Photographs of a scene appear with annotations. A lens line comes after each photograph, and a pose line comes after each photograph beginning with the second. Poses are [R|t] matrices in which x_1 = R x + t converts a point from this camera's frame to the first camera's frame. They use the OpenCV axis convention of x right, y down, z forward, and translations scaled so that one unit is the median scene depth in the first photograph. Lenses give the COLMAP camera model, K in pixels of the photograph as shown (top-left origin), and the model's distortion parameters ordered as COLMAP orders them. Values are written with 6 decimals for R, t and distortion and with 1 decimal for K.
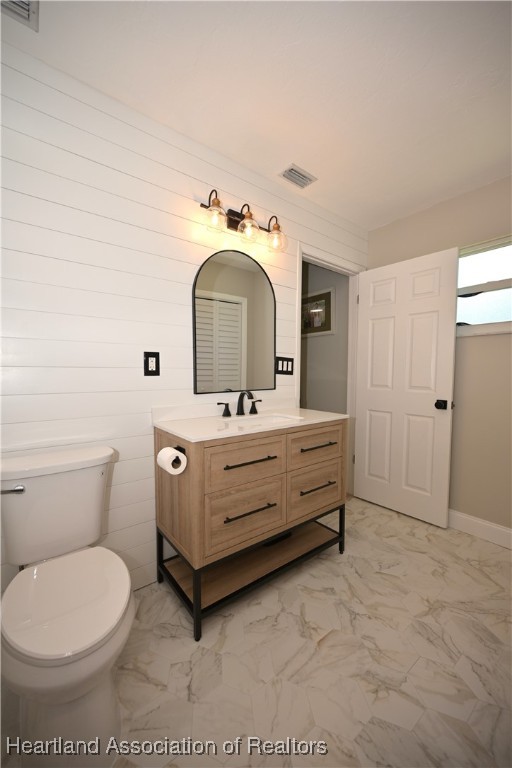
lens RADIAL K [[299.3, 0, 259.1], [0, 299.3, 386.9], [0, 0, 1]] dist [-0.003026, 0.000186]
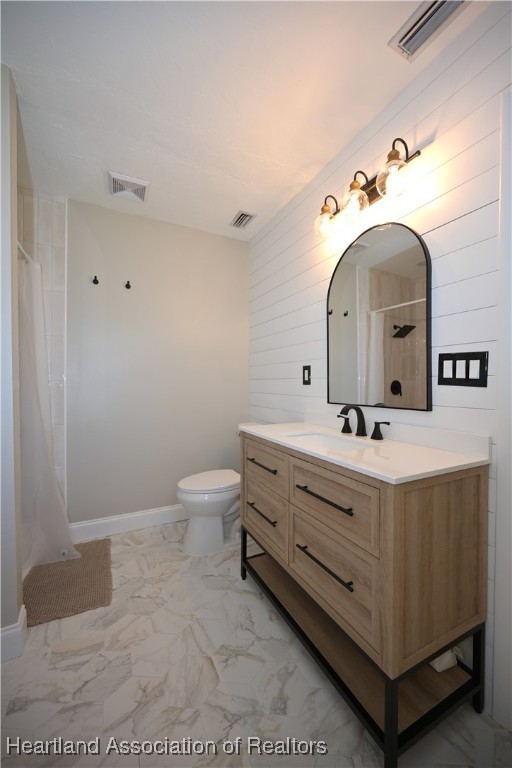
lens RADIAL K [[299.3, 0, 258.6], [0, 299.3, 384.1], [0, 0, 1]] dist [-0.003026, 0.000186]
pose [[-0.195731, 0.000659, -0.980657, 0.926750], [-0.052789, 0.998543, 0.011207, -0.044629], [0.979236, 0.053961, -0.195411, 1.072206]]
